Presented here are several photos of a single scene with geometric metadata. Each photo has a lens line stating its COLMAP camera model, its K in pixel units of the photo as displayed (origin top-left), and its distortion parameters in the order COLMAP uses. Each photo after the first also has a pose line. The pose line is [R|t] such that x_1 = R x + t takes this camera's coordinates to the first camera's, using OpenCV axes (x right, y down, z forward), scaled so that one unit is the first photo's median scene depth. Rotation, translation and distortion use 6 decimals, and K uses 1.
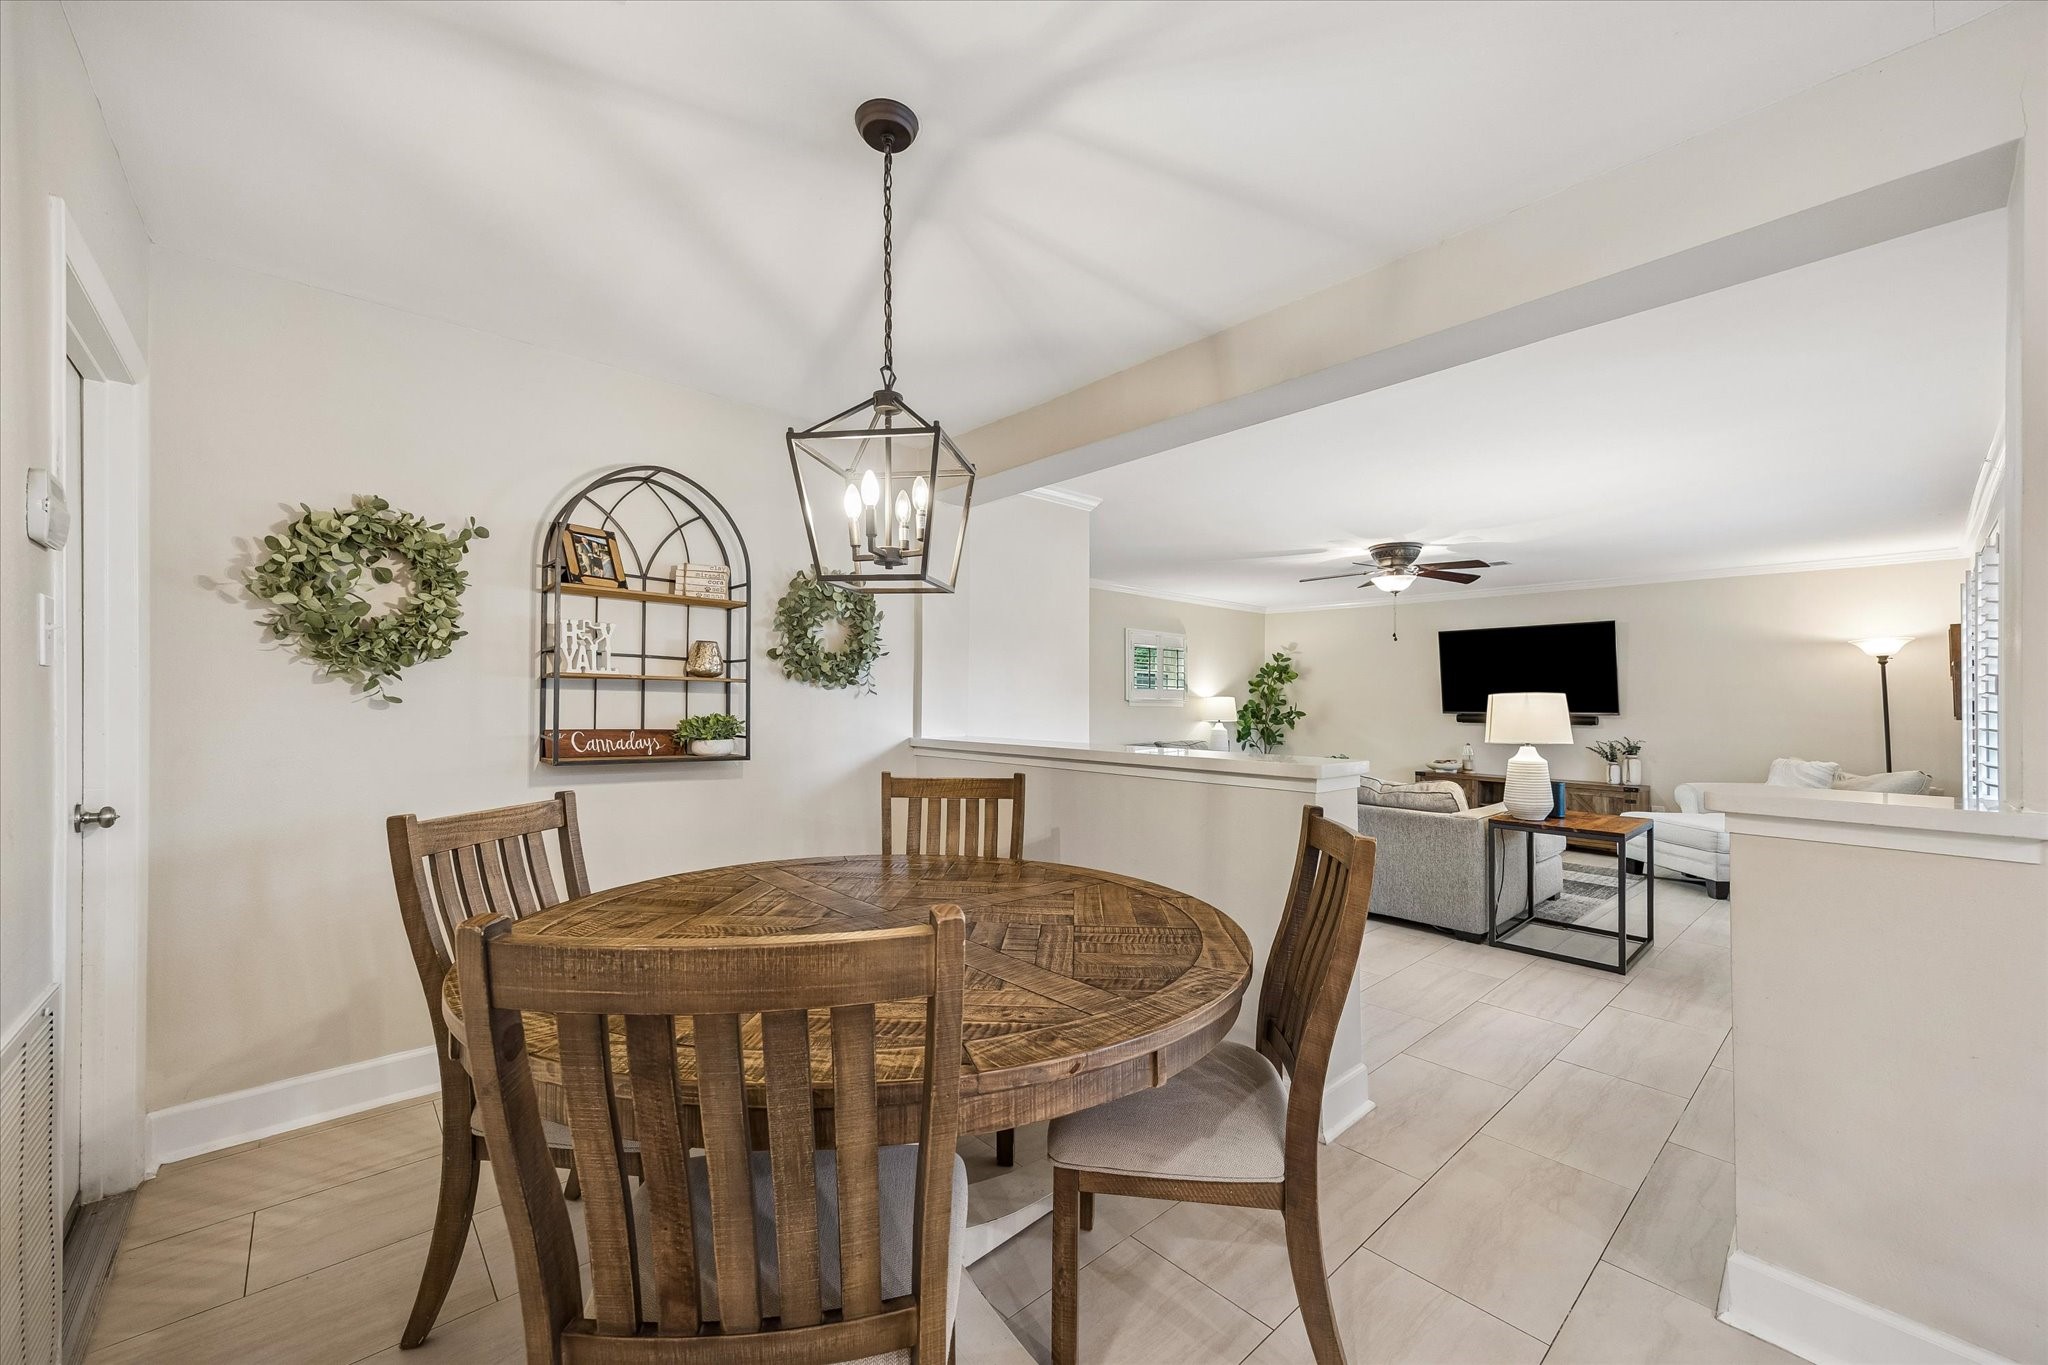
lens RADIAL K [[782.3, 0, 1003.2], [0, 782.3, 687.7], [0, 0, 1]] dist [-0.004670, 0.000487]
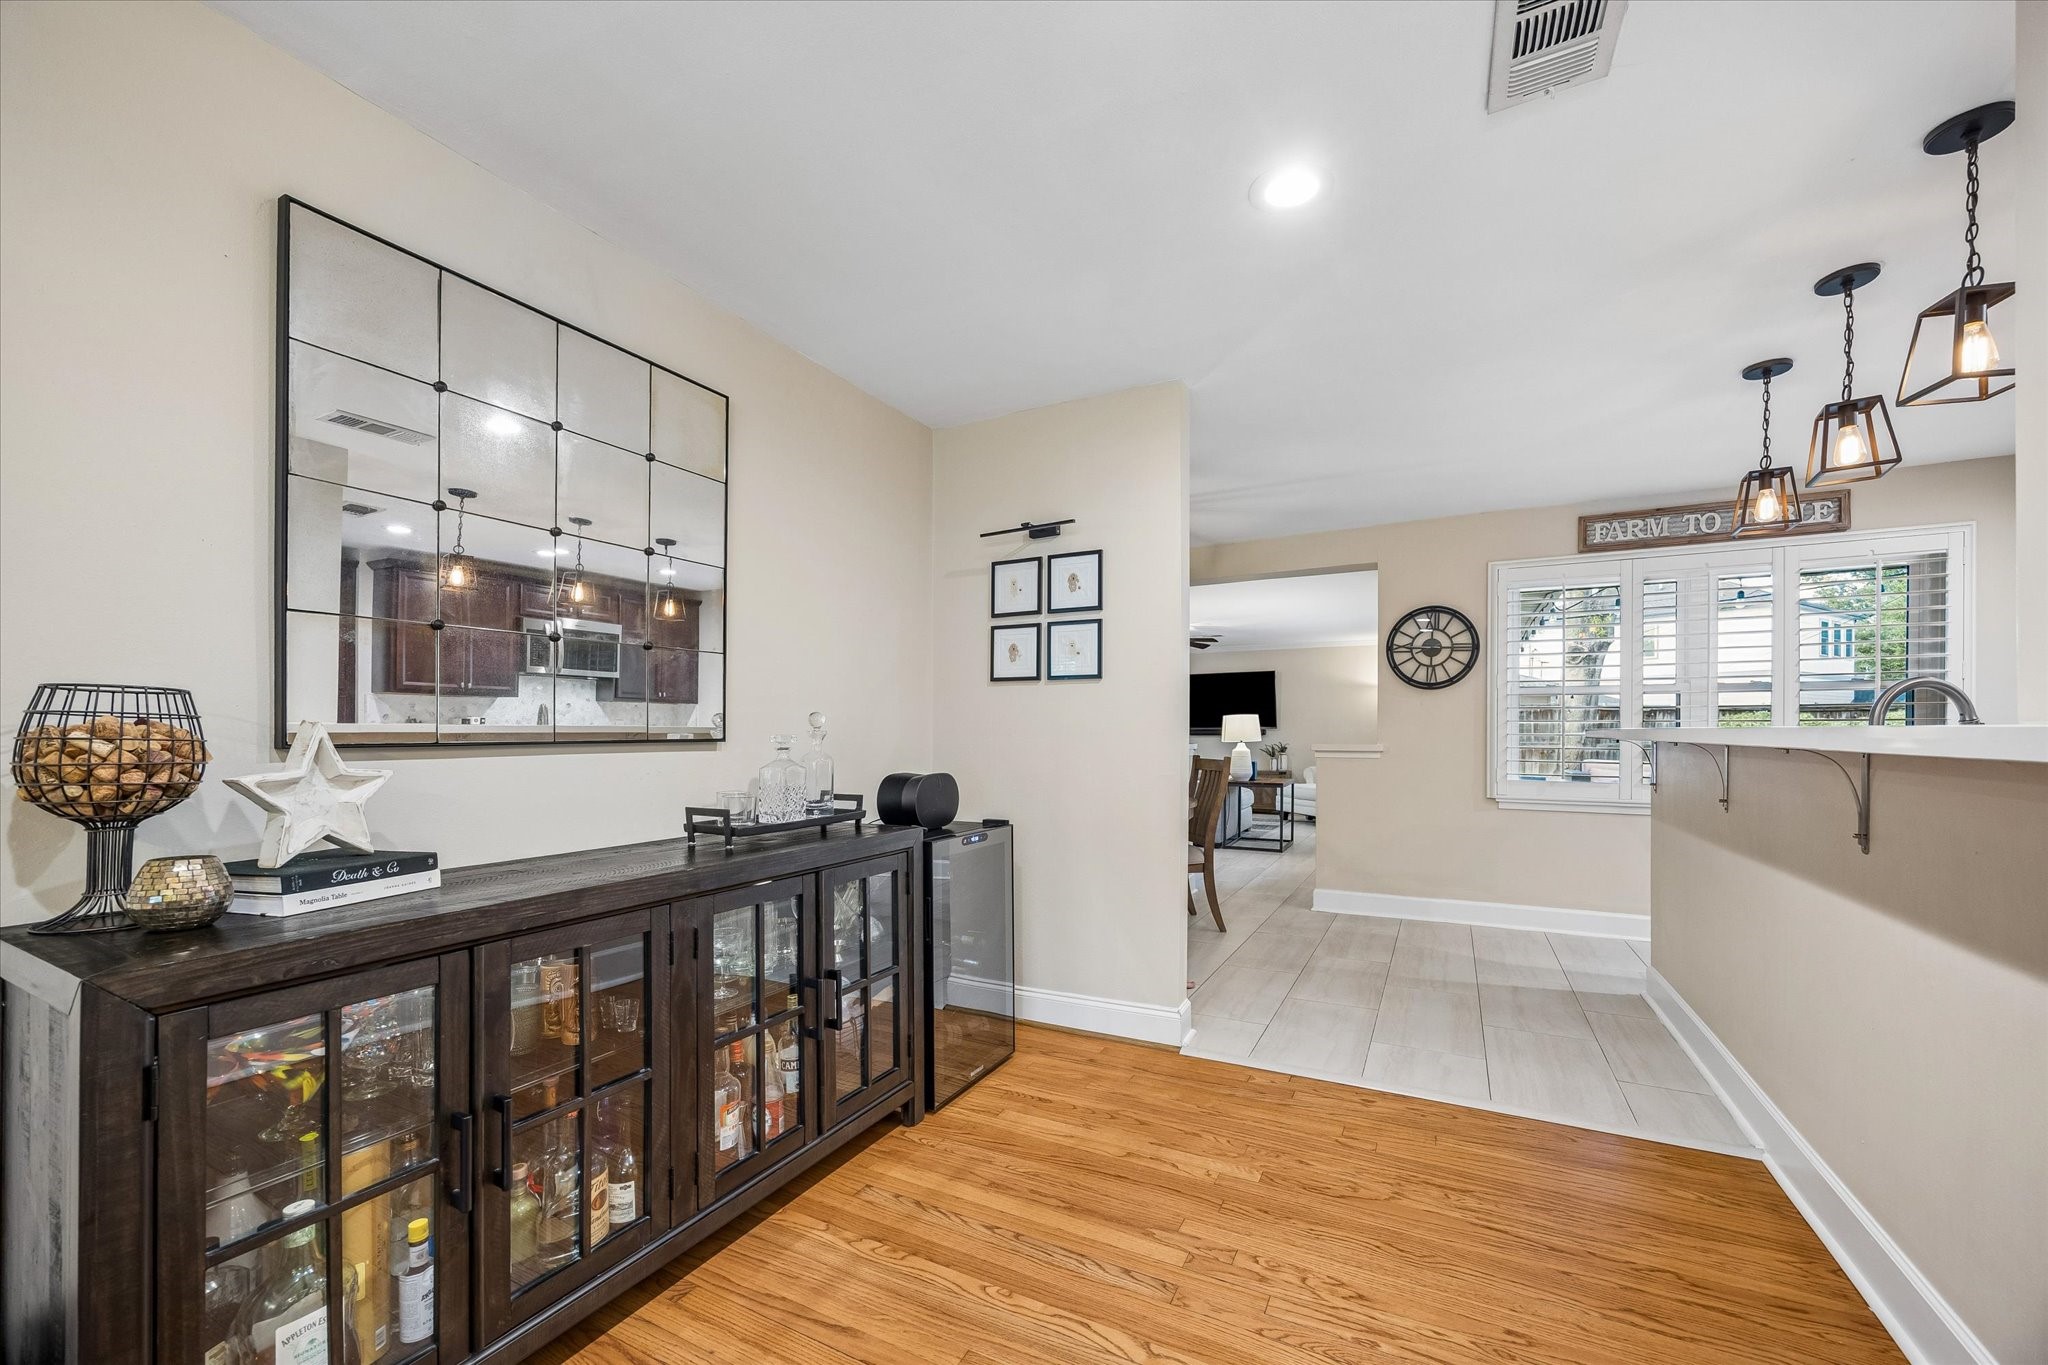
lens RADIAL K [[782.3, 0, 1038.8], [0, 782.3, 730.4], [0, 0, 1]] dist [-0.004670, 0.000487]
pose [[0.928217, -0.013308, 0.371802, -0.369821], [0.004632, 0.999696, 0.024219, -0.001999], [-0.372011, -0.020758, 0.927996, -0.438426]]
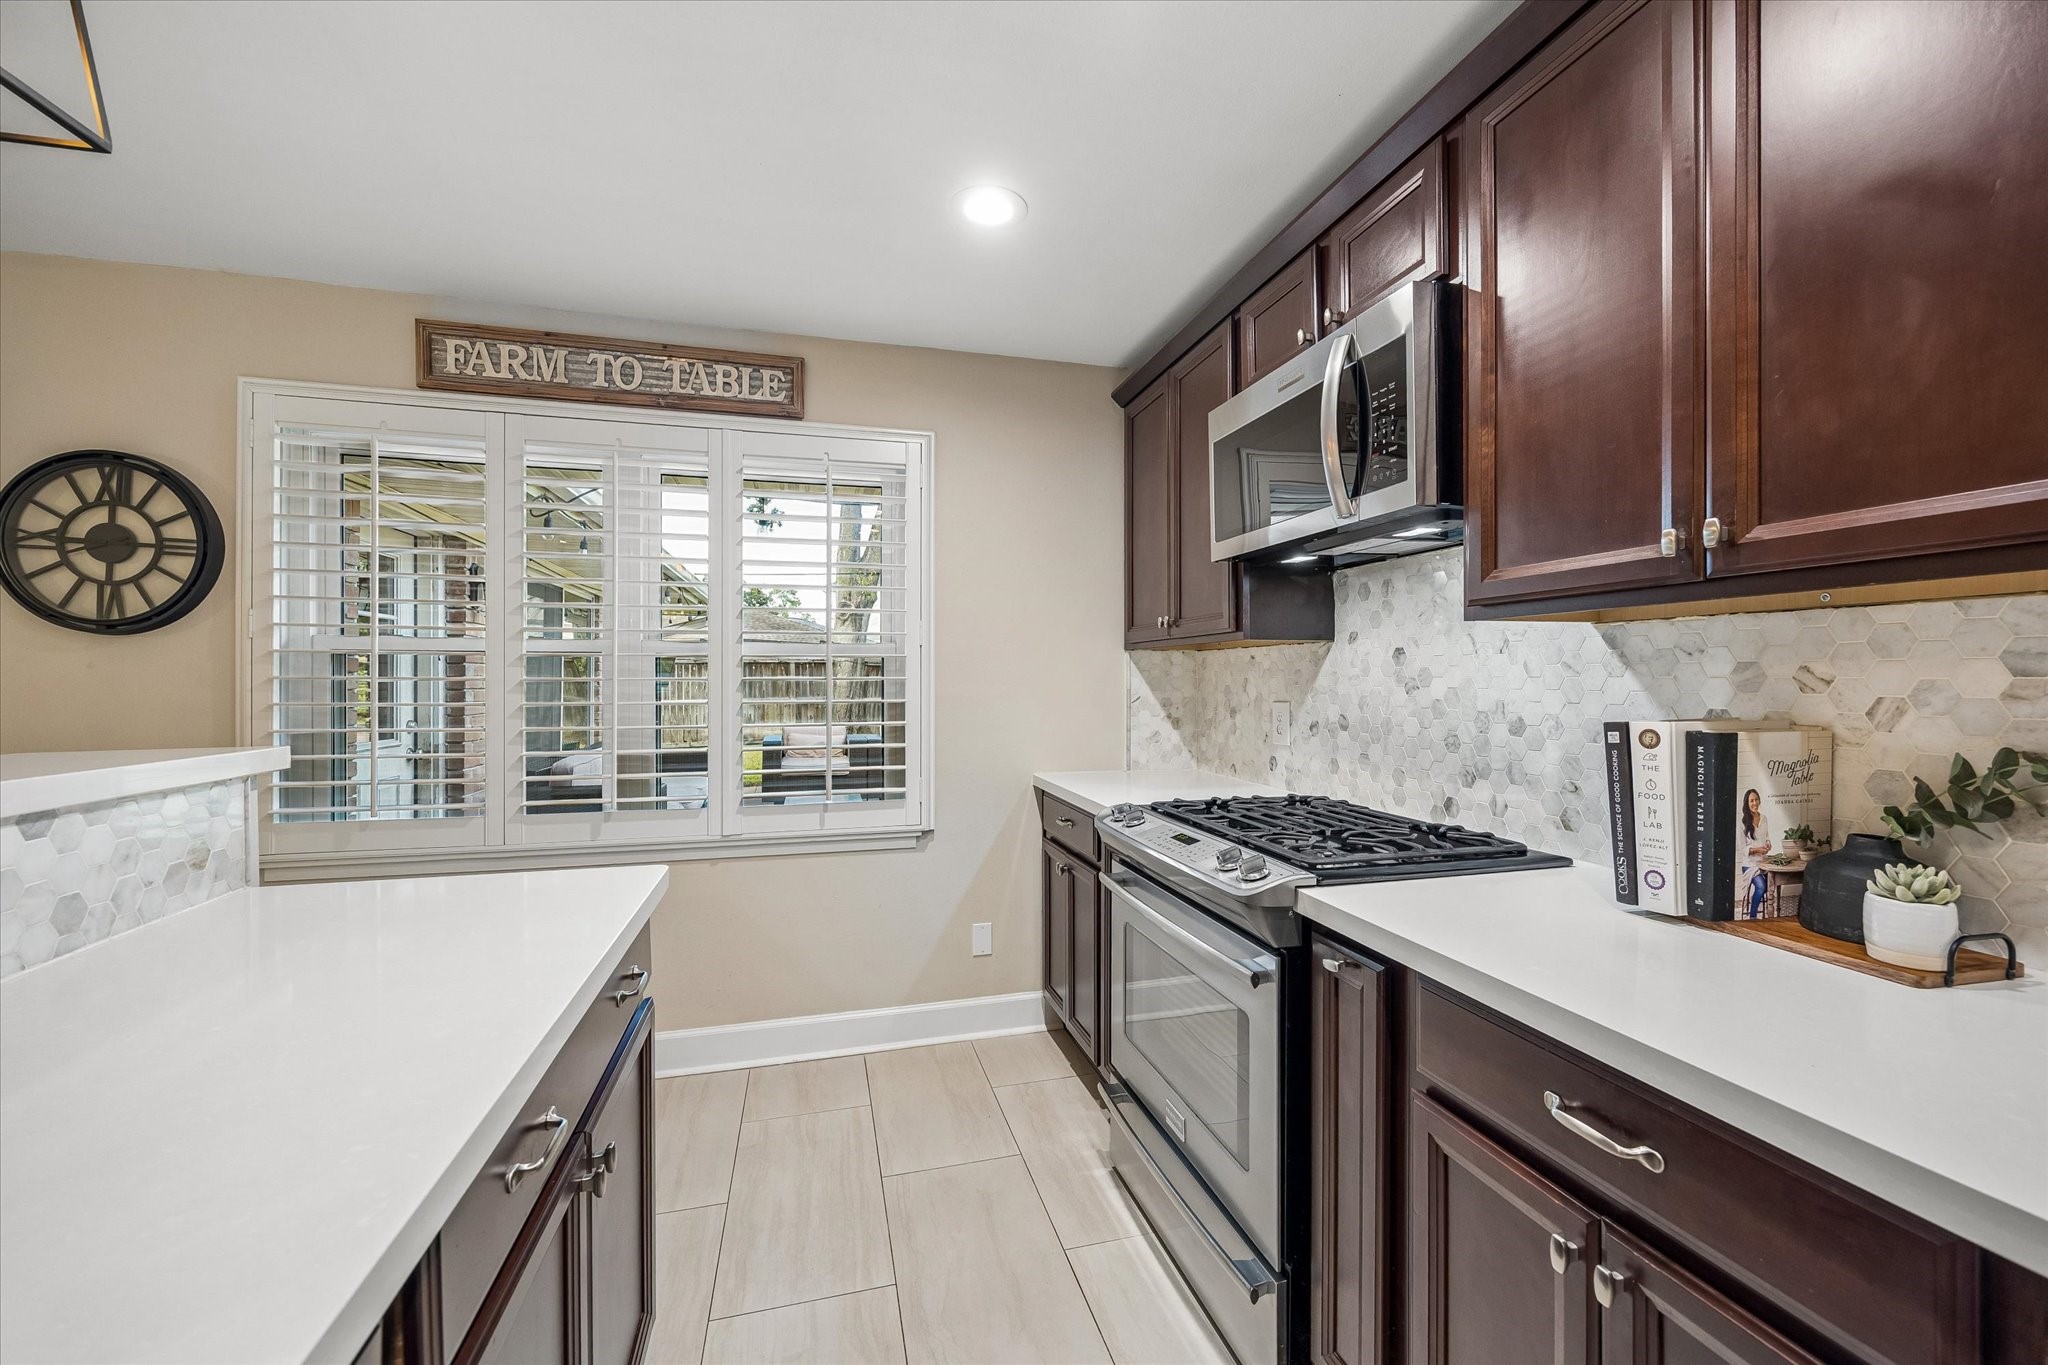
lens RADIAL K [[782.3, 0, 1015.6], [0, 782.3, 681.1], [0, 0, 1]] dist [-0.004670, 0.000487]
pose [[0.435479, -0.015172, 0.900071, 0.189463], [-0.011304, 0.999687, 0.022321, -0.014465], [-0.900128, -0.019894, 0.435171, -0.382704]]
